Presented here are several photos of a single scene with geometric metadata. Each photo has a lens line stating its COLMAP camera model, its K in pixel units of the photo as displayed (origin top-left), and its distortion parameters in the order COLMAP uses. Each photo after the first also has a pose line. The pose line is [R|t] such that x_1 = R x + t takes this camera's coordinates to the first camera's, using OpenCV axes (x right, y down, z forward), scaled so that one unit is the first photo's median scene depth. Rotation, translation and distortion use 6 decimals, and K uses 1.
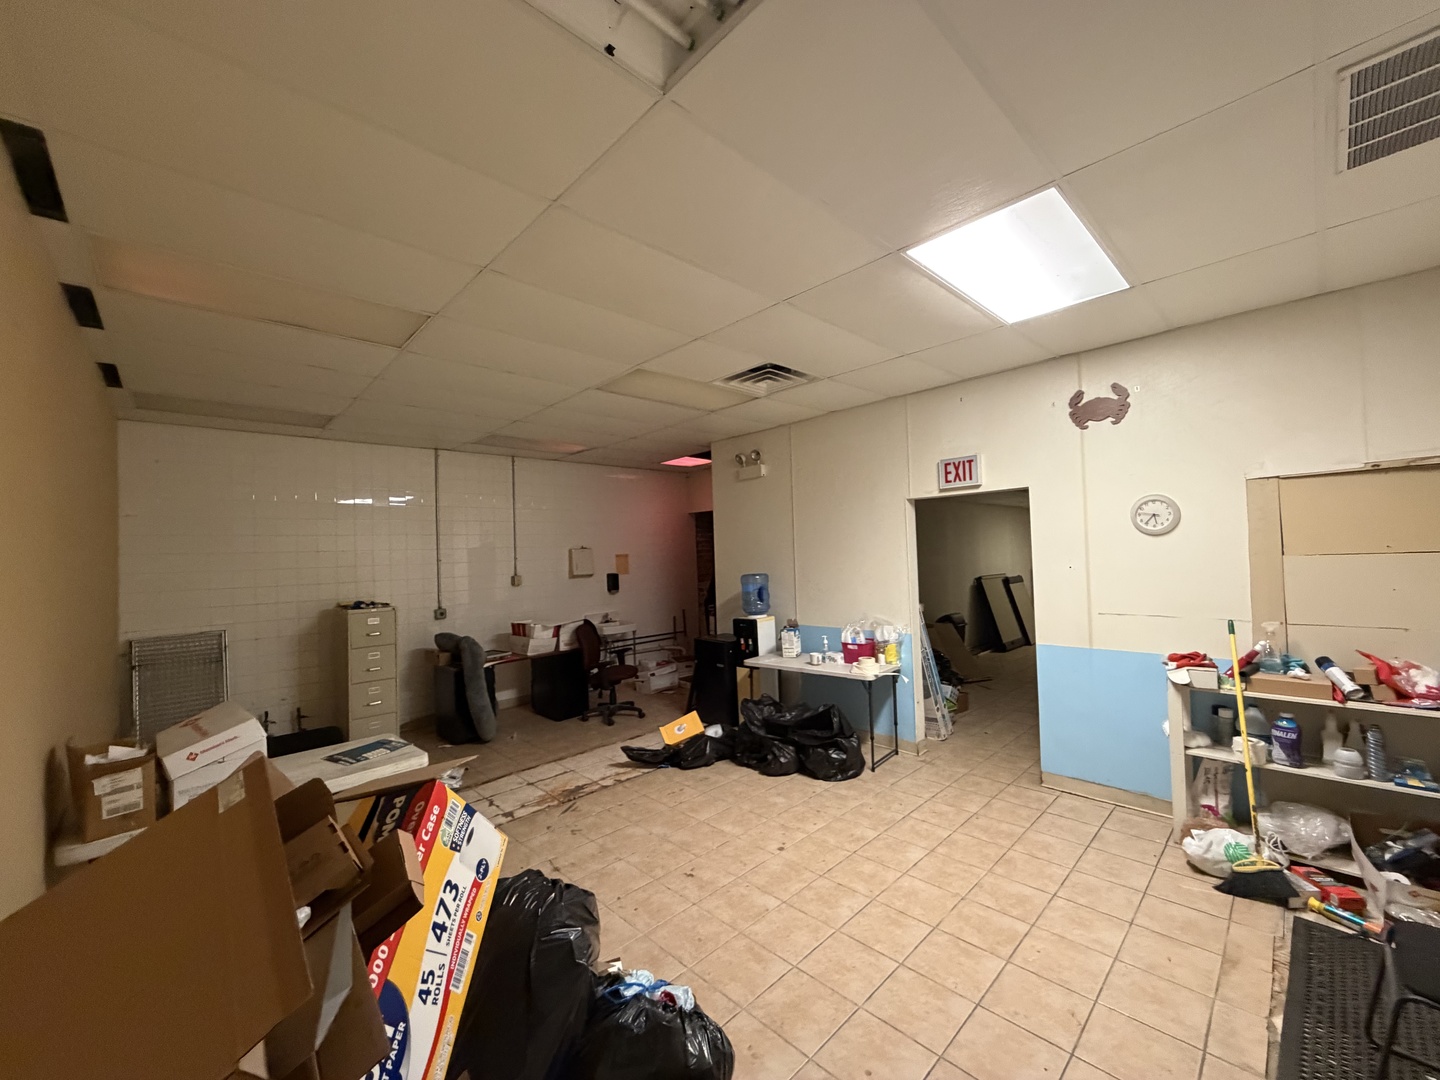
lens RADIAL K [[571.4, 0, 714.8], [0, 571.4, 539.9], [0, 0, 1]] dist [-0.002976, 0.000045]
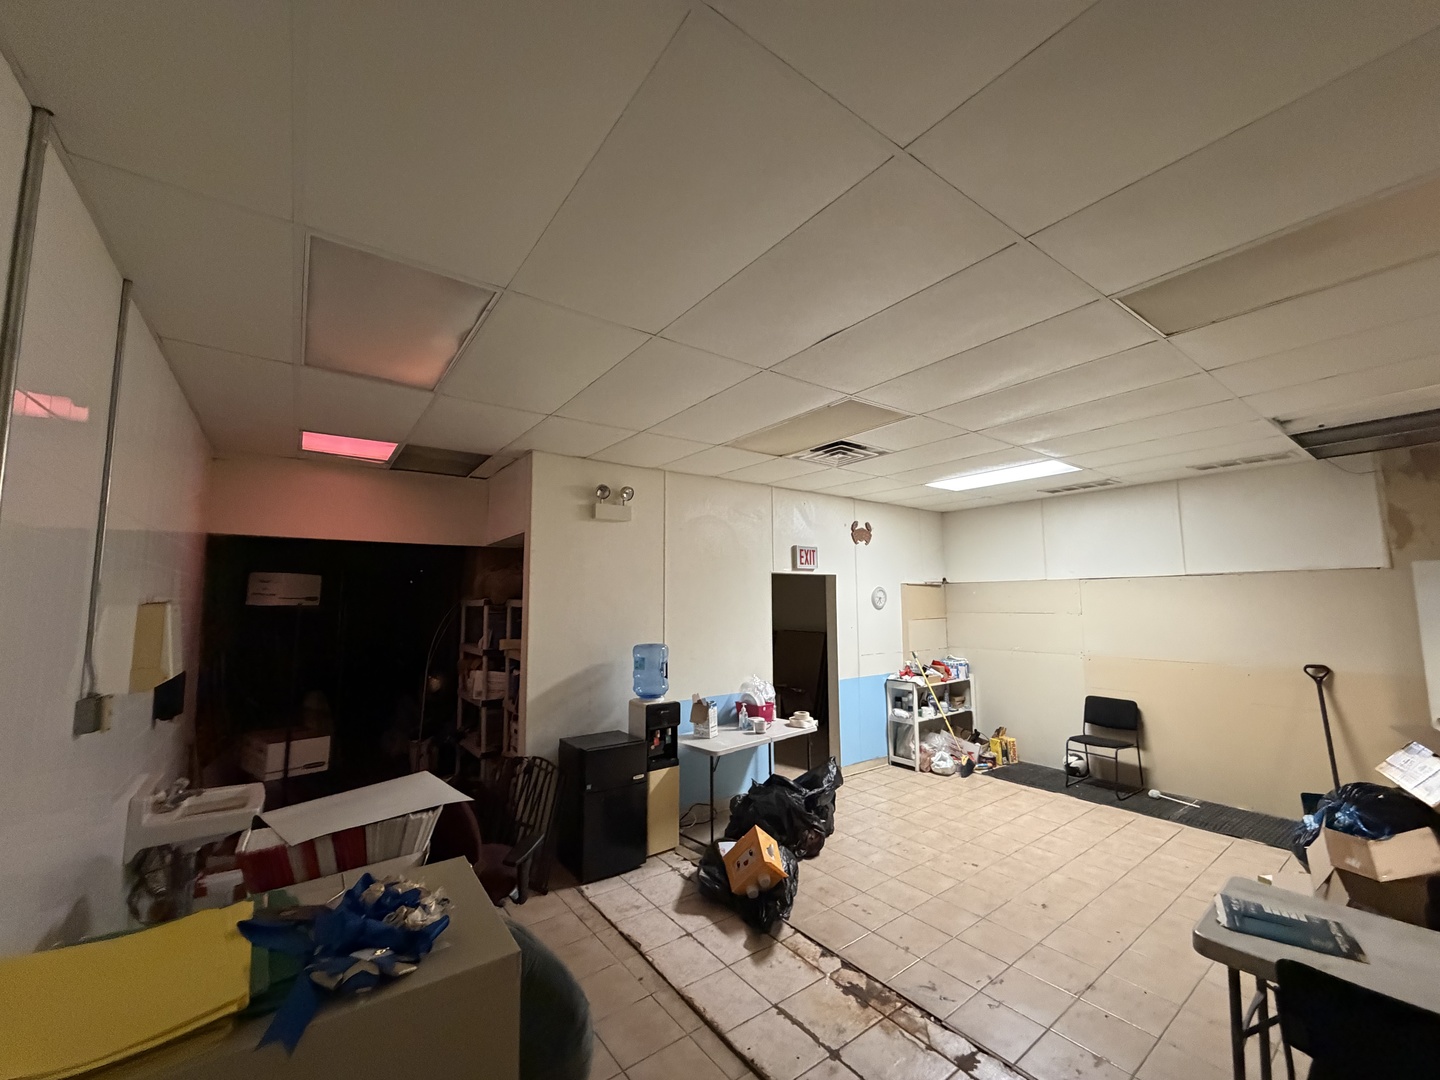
lens RADIAL K [[571.4, 0, 718.4], [0, 571.4, 542.6], [0, 0, 1]] dist [-0.002976, 0.000045]
pose [[0.124207, 0.132848, 0.983323, -1.055895], [-0.023715, 0.991111, -0.130904, 0.030619], [-0.991973, -0.007060, 0.126253, 1.194189]]
